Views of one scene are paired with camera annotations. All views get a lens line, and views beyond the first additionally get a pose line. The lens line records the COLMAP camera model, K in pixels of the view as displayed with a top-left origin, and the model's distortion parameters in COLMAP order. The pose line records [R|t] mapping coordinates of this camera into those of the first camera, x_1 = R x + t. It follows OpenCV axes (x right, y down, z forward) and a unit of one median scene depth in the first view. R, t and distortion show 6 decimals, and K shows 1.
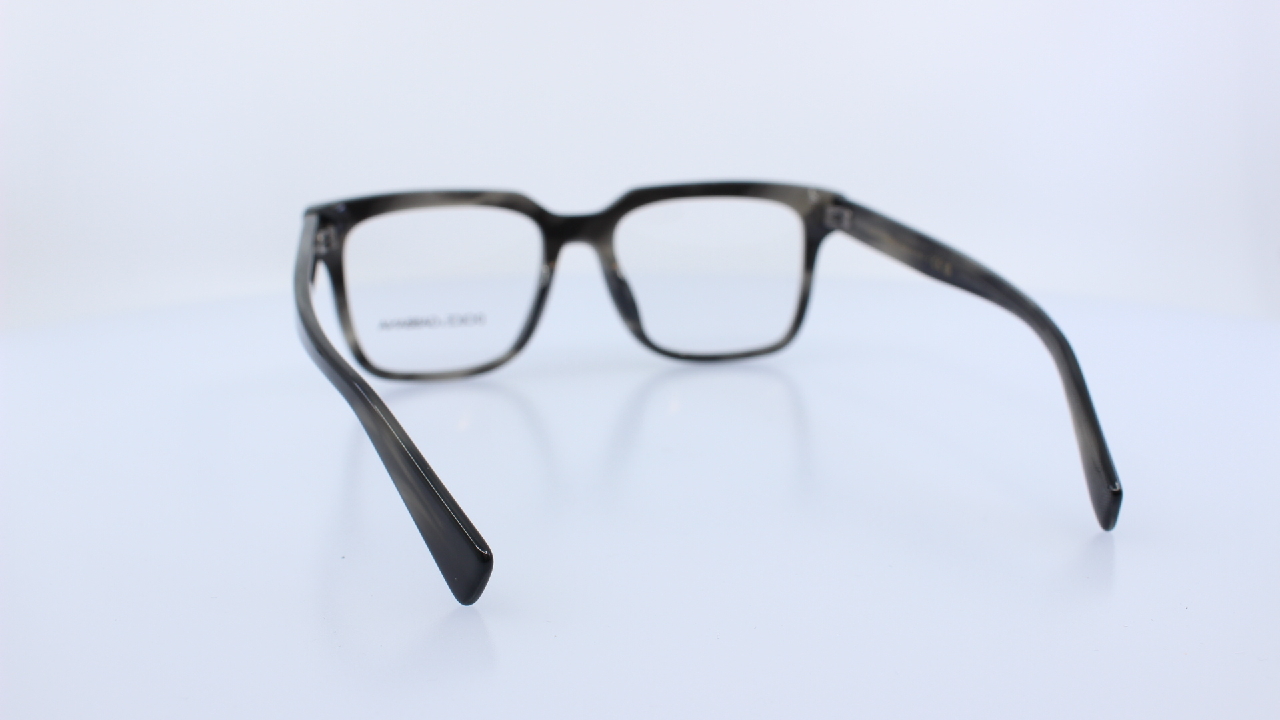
lens RADIAL K [[1241.8, 0, 640.0], [0, 1241.8, 360.0], [0, 0, 1]] dist [-0.120558, 0.004884]
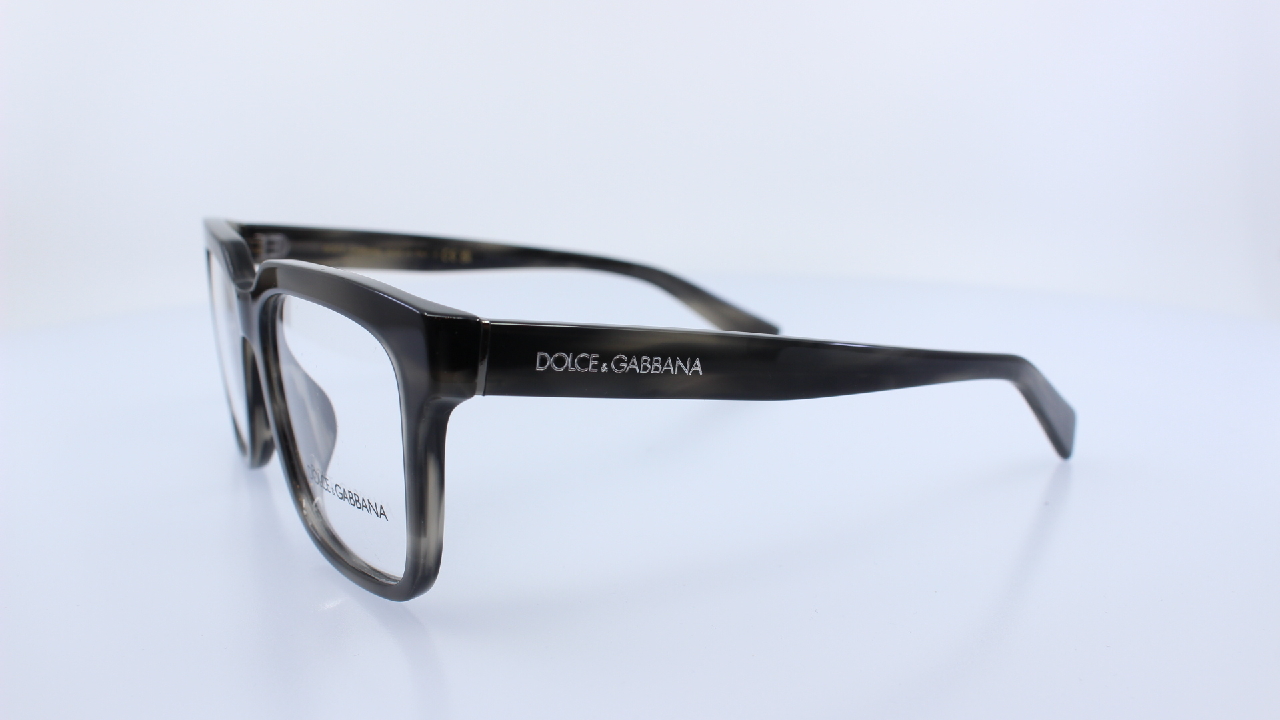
lens RADIAL K [[1241.8, 0, 640.0], [0, 1241.8, 360.0], [0, 0, 1]] dist [-0.120558, 0.004884]
pose [[-0.244591, -0.205780, 0.947539, -0.742551], [0.215425, 0.941265, 0.260025, -0.209970], [-0.945393, 0.267723, -0.185894, 0.946191]]
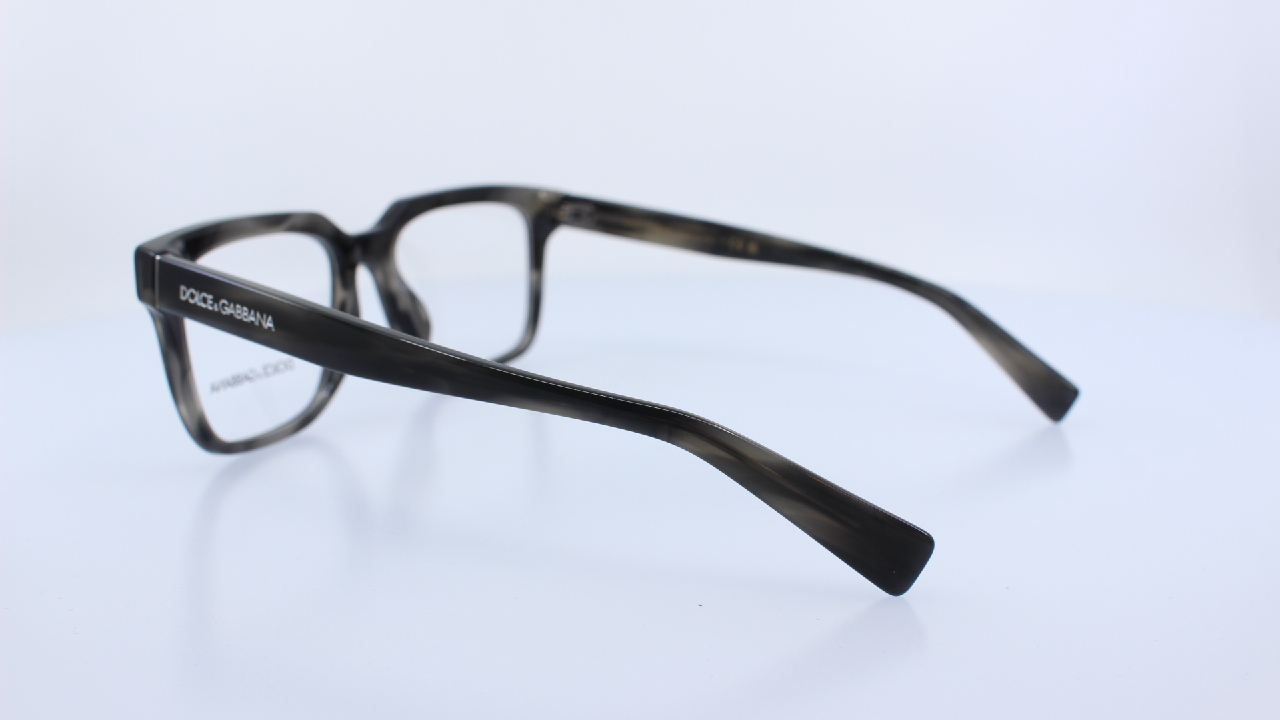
lens RADIAL K [[1241.8, 0, 640.0], [0, 1241.8, 360.0], [0, 0, 1]] dist [-0.120558, 0.004884]
pose [[0.708505, -0.154054, 0.688686, -0.542614], [0.156642, 0.985869, 0.059382, -0.048716], [-0.688102, 0.065805, 0.722624, 0.223642]]
